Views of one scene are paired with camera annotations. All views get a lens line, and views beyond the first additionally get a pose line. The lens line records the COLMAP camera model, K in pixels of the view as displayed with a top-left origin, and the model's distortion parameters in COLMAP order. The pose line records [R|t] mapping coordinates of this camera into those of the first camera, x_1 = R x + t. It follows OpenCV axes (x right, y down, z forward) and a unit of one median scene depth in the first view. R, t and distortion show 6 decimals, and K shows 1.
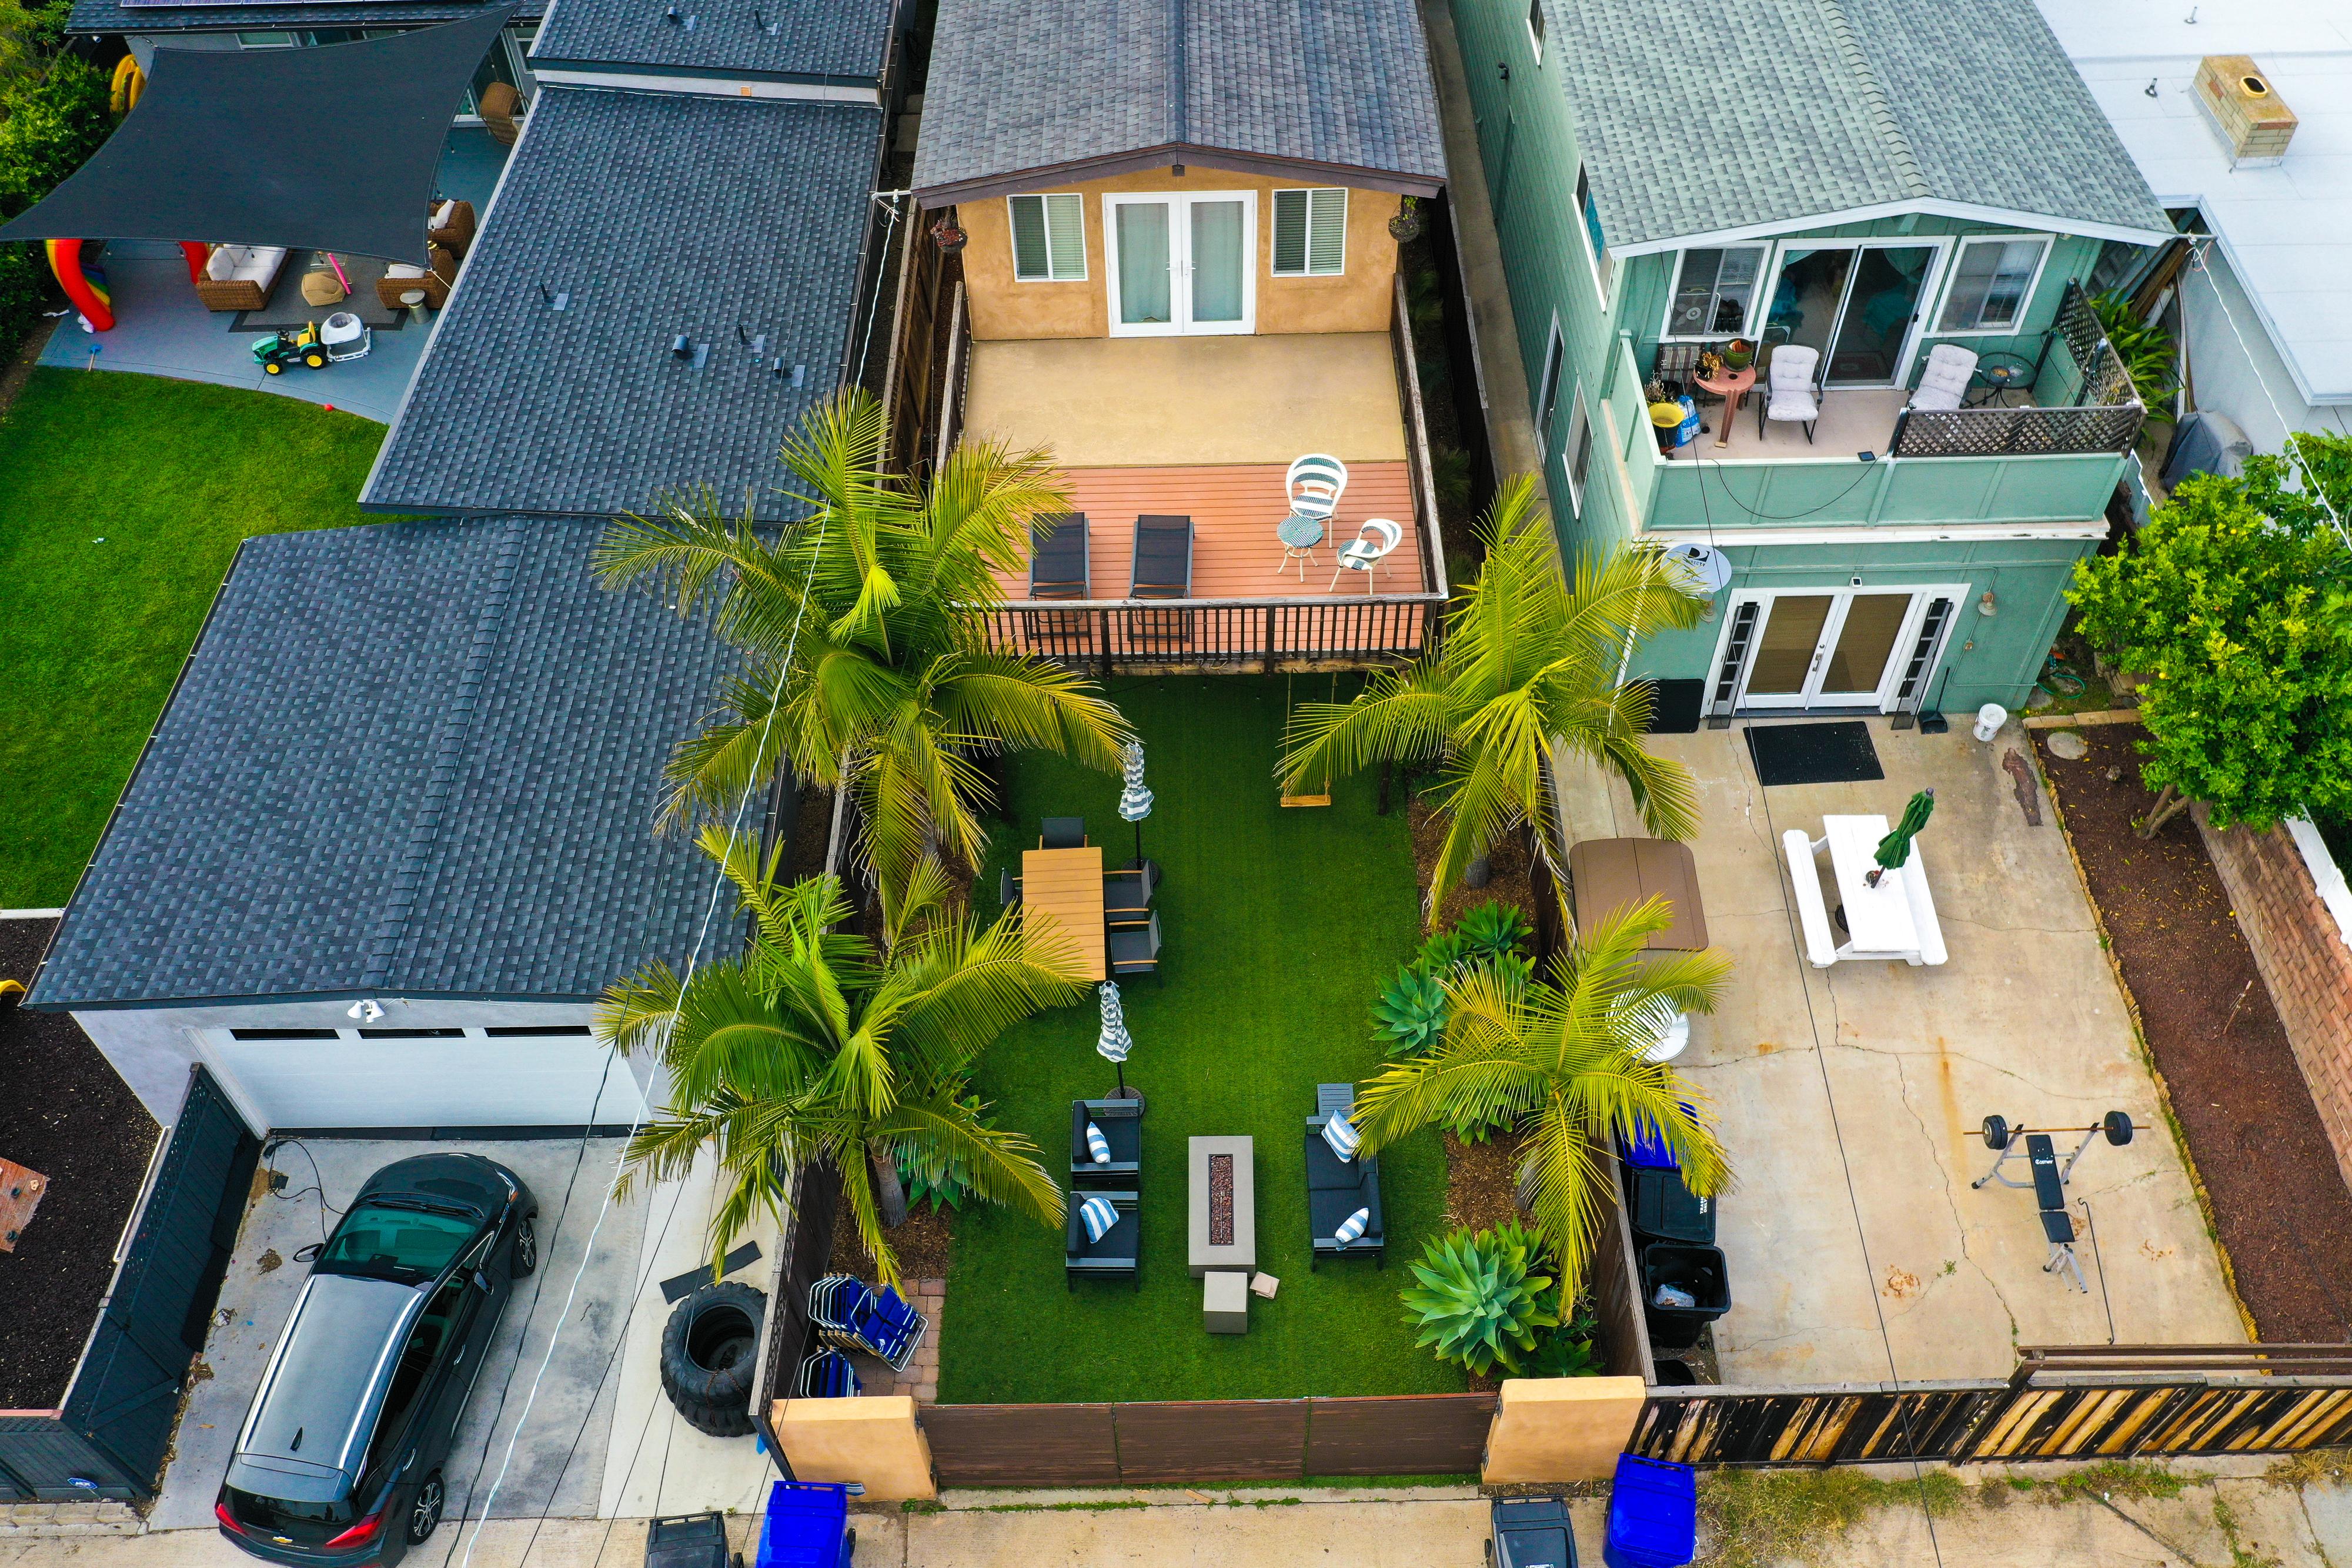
lens RADIAL K [[1871.2, 0, 1176.0], [0, 1871.2, 784.0], [0, 0, 1]] dist [0.006707, -0.003398]
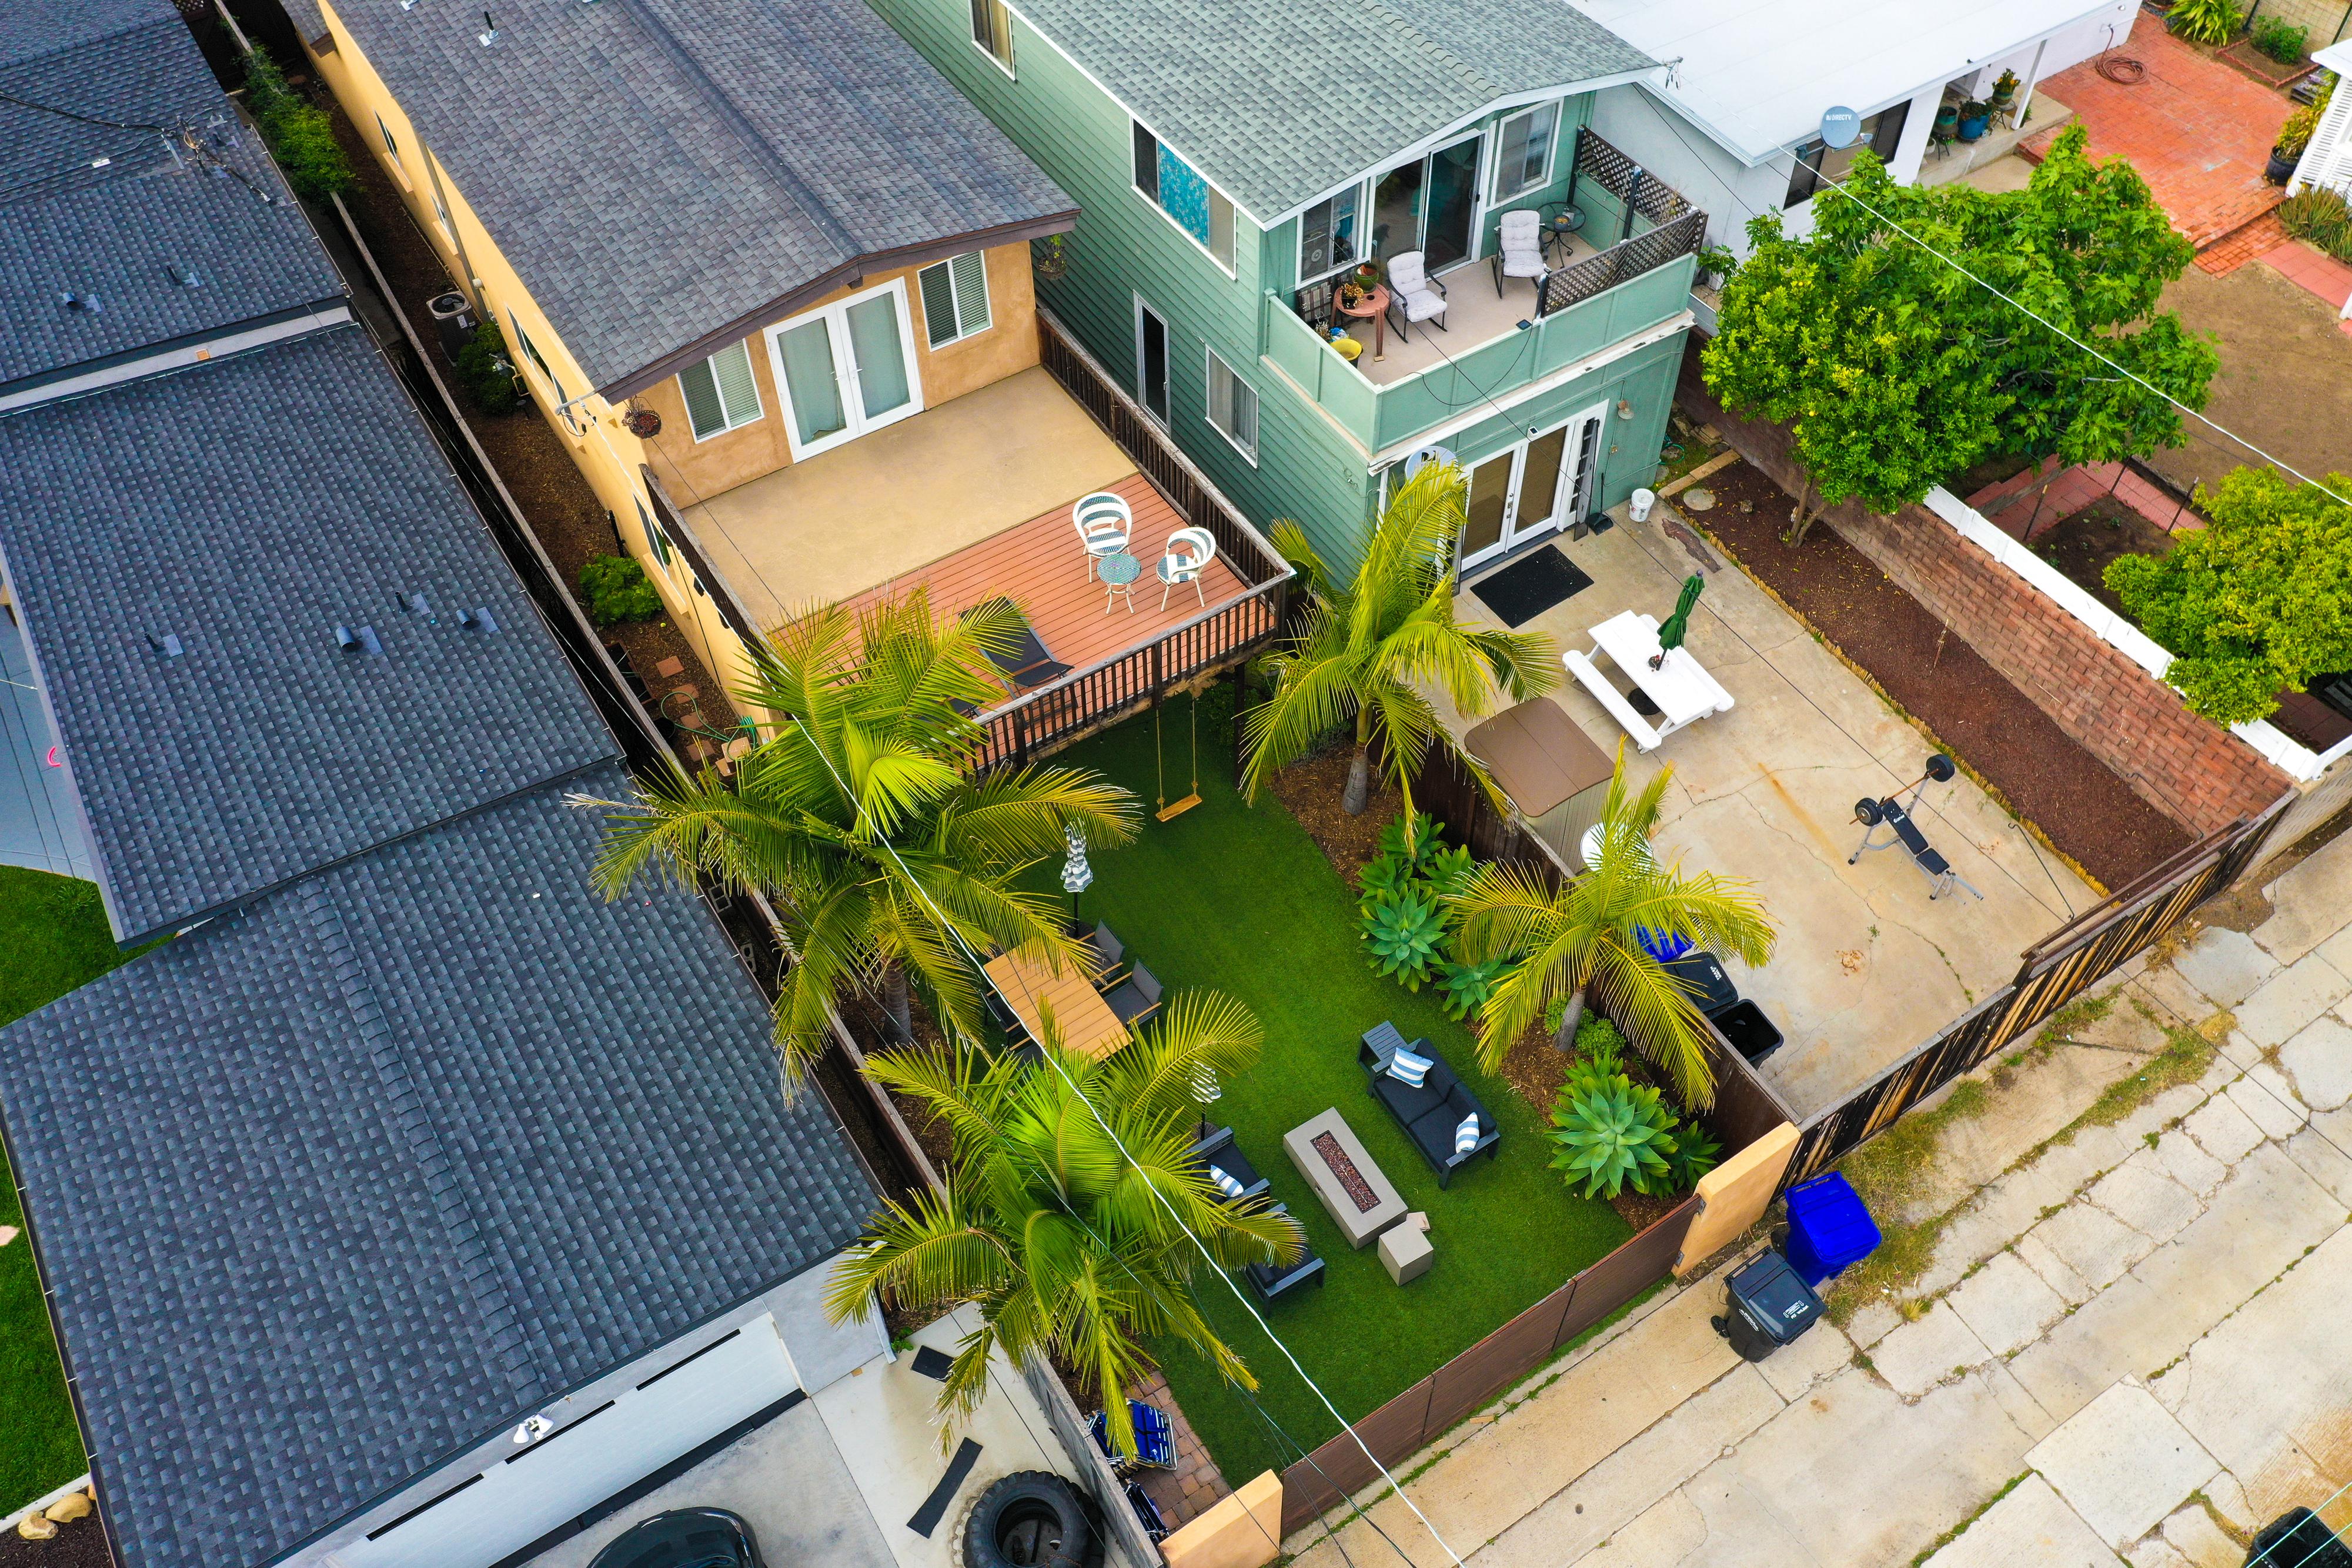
lens RADIAL K [[1858.5, 0, 1176.0], [0, 1858.5, 784.0], [0, 0, 1]] dist [0.004341, 0.007092]
pose [[0.850108, -0.407696, 0.333317, -0.284396], [0.402179, 0.911240, 0.088845, -0.099242], [-0.339954, 0.058526, 0.938619, 0.023382]]
